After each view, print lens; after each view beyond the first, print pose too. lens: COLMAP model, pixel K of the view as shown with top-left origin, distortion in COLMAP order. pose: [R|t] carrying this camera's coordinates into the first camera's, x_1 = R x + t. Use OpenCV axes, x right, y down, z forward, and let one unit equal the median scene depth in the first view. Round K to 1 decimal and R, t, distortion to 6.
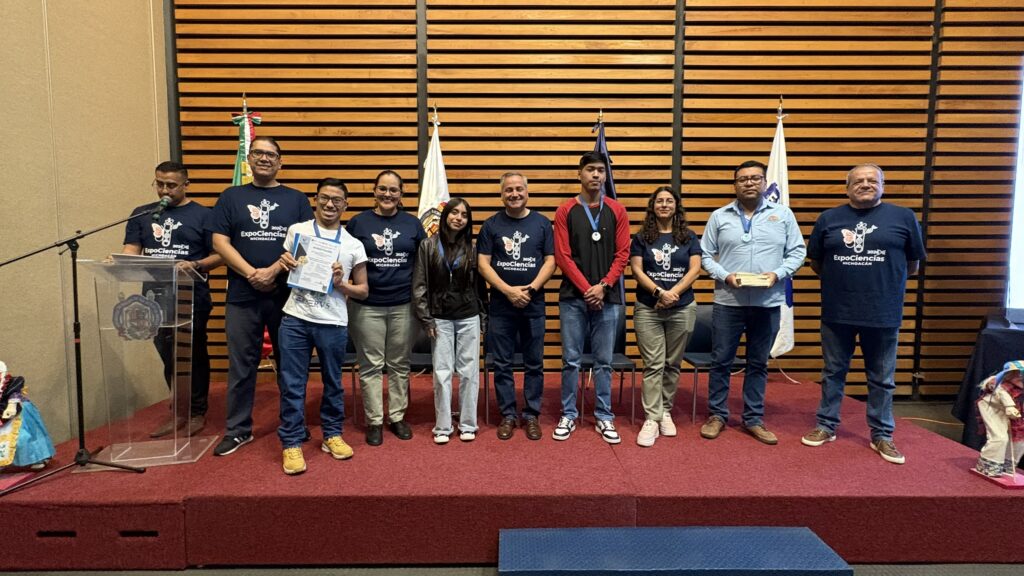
lens RADIAL K [[487.8, 0, 514.8], [0, 487.8, 290.0], [0, 0, 1]] dist [0.000543, -0.000380]
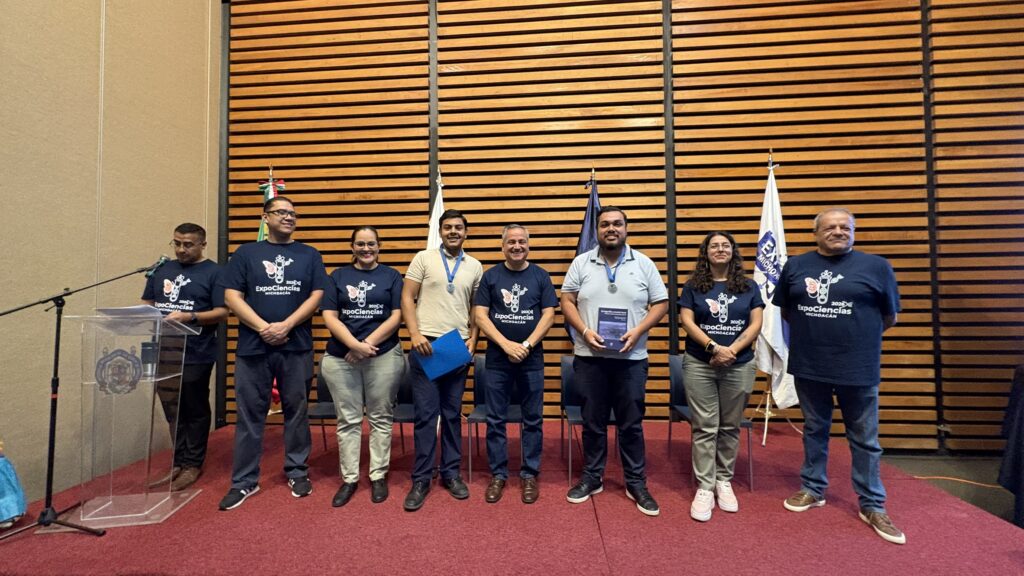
lens RADIAL K [[409.0, 0, 514.2], [0, 409.0, 289.0], [0, 0, 1]] dist [-0.000041, 0.000227]
pose [[0.996248, -0.011398, -0.085786, 0.078988], [0.002580, 0.994759, -0.102211, -0.016983], [0.086501, 0.101606, 0.991057, 0.131323]]
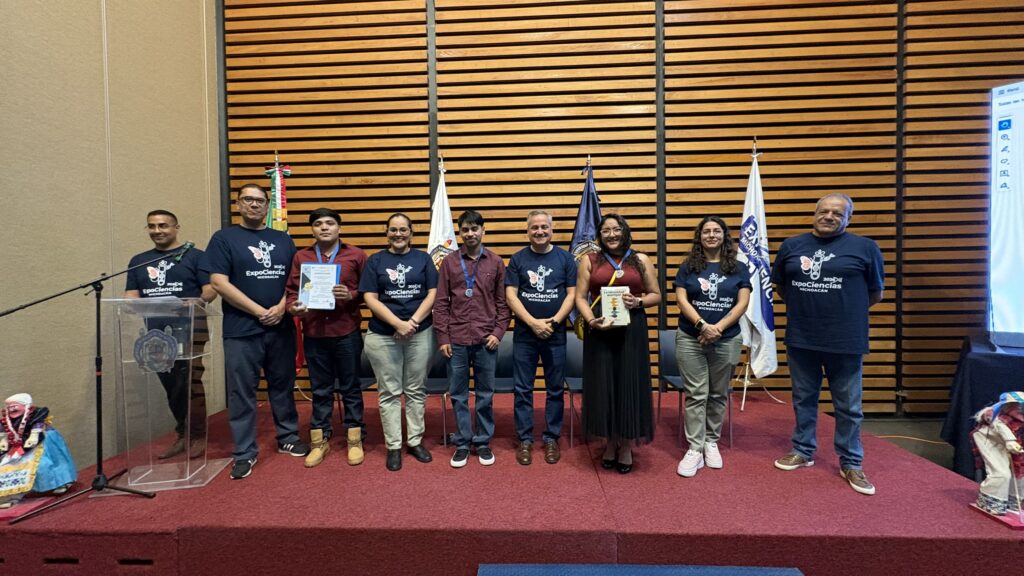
lens RADIAL K [[409.0, 0, 514.4], [0, 409.0, 289.1], [0, 0, 1]] dist [-0.000041, 0.000227]
pose [[0.998525, -0.014427, -0.052350, 0.051120], [0.011725, 0.998601, -0.051558, -0.016353], [0.053021, 0.050868, 0.997297, 0.075670]]
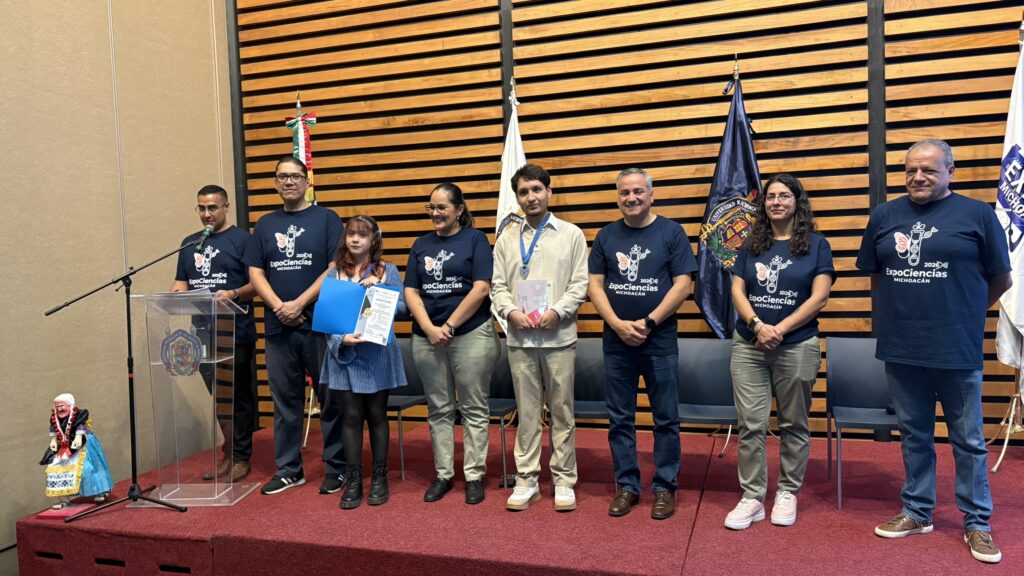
lens RADIAL K [[779.4, 0, 510.3], [0, 779.4, 289.5], [0, 0, 1]] dist [0.031568, -0.016307]
pose [[0.946124, -0.020662, -0.323145, 0.227187], [0.013352, 0.999603, -0.024819, -0.014224], [0.323529, 0.019167, 0.946024, -0.172870]]
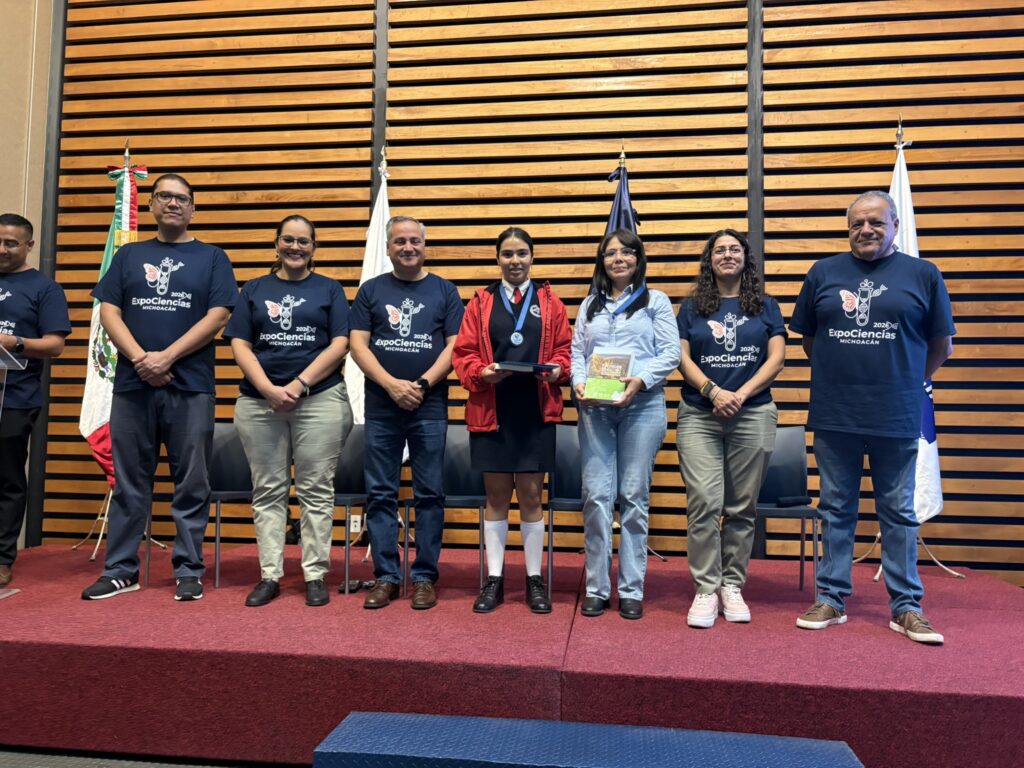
lens RADIAL K [[780.2, 0, 519.8], [0, 780.2, 388.7], [0, 0, 1]] dist [0.039286, -0.037103]
pose [[0.990763, 0.004308, -0.135537, 0.184336], [-0.022651, 0.990711, -0.134087, 0.107800], [0.133700, 0.135919, 0.981657, -0.037117]]
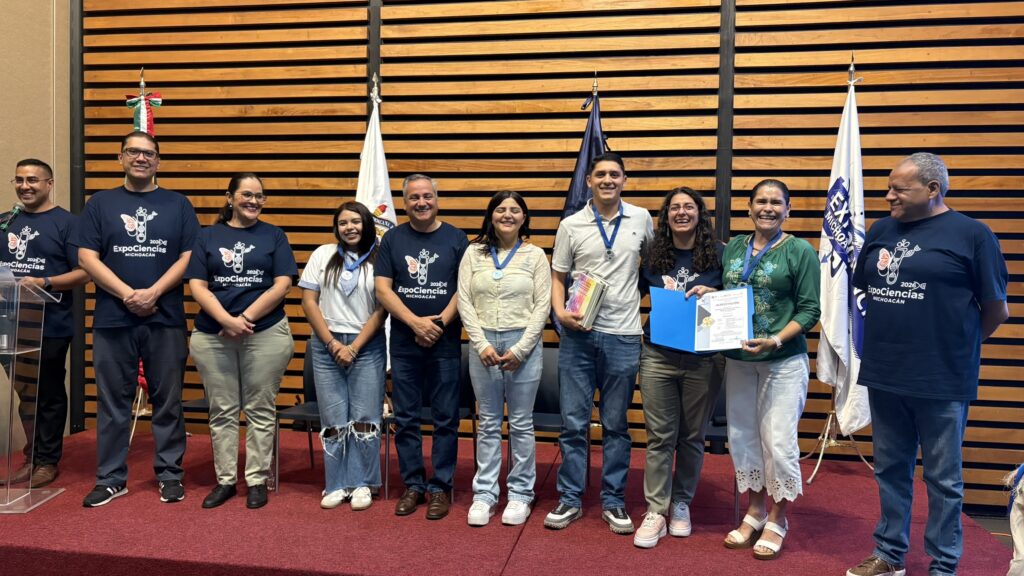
lens RADIAL K [[779.4, 0, 518.3], [0, 779.4, 292.0], [0, 0, 1]] dist [0.031568, -0.016307]
pose [[0.983869, 0.022238, -0.177506, 0.276729], [-0.029526, 0.998821, -0.038525, -0.004737], [0.176440, 0.043144, 0.983365, -0.141746]]
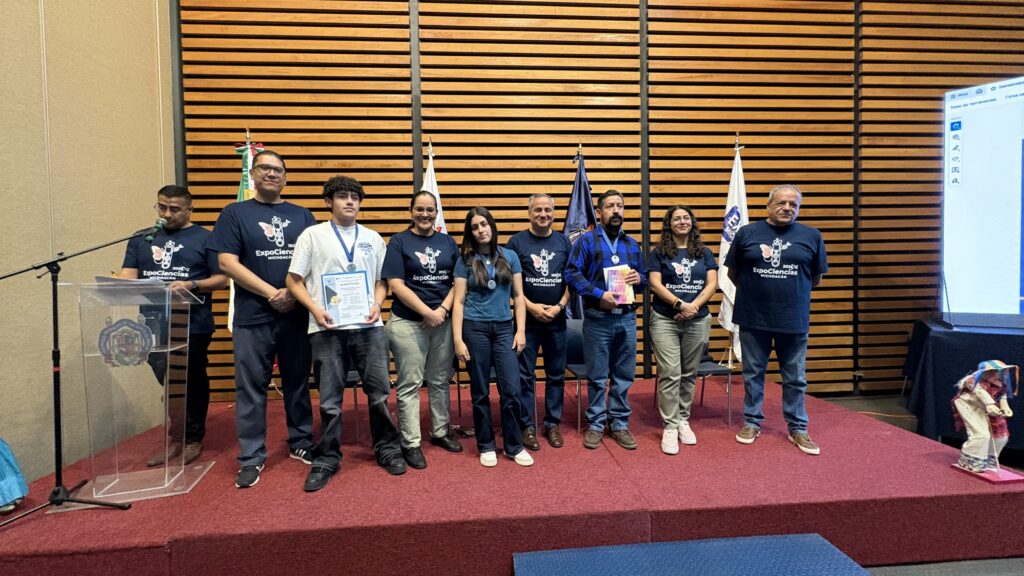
lens RADIAL K [[409.0, 0, 514.0], [0, 409.0, 289.2], [0, 0, 1]] dist [-0.000041, 0.000227]
pose [[0.998006, -0.019931, 0.059890, -0.036860], [0.022693, 0.998692, -0.045808, 0.003434], [-0.058898, 0.047075, 0.997153, 0.093725]]
